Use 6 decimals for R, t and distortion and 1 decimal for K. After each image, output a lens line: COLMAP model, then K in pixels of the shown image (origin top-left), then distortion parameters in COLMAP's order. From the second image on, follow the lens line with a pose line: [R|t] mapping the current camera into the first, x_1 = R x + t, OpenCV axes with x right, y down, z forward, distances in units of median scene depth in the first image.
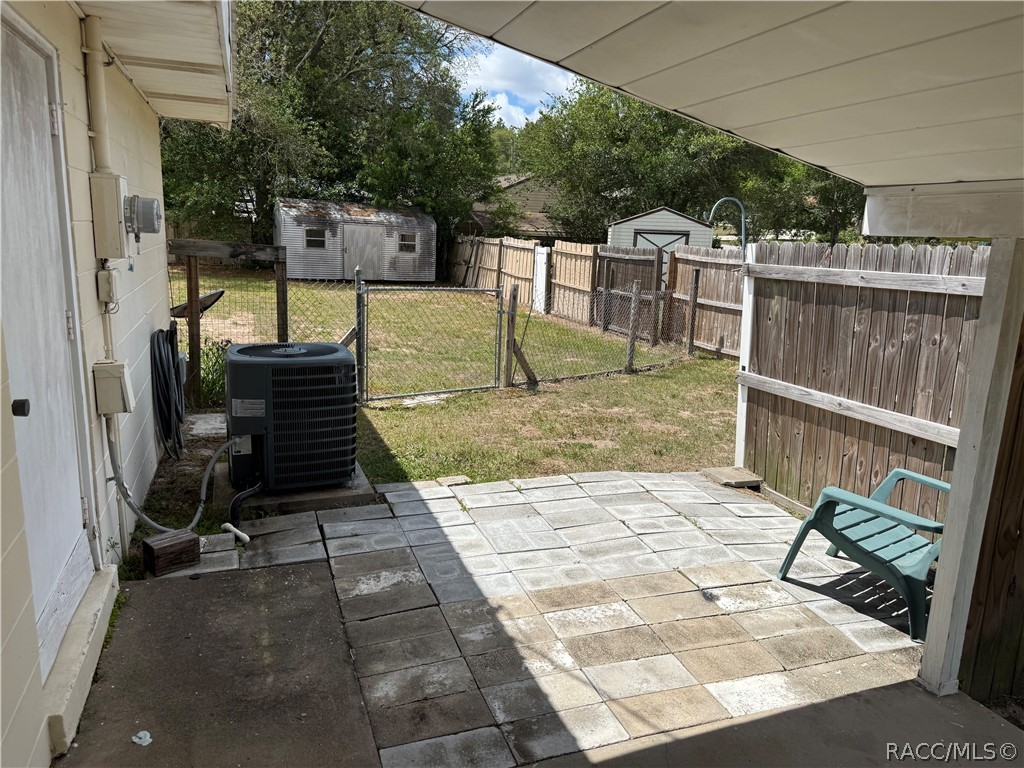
lens RADIAL K [[712.3, 0, 513.0], [0, 712.3, 383.1], [0, 0, 1]] dist [0.120145, -0.164824]
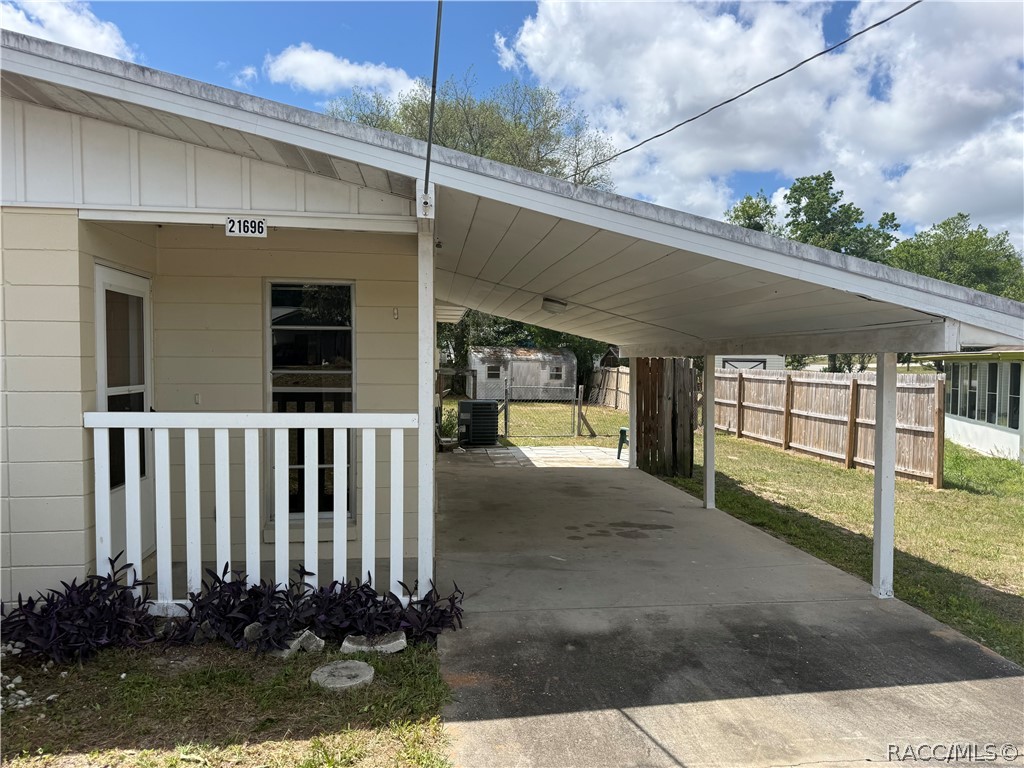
lens RADIAL K [[712.3, 0, 513.0], [0, 712.3, 383.1], [0, 0, 1]] dist [0.120145, -0.164824]
pose [[0.970634, -0.022323, -0.239523, 0.106106], [-0.022606, 0.982814, -0.183207, 0.082420], [0.239497, 0.183241, 0.953448, -0.351900]]
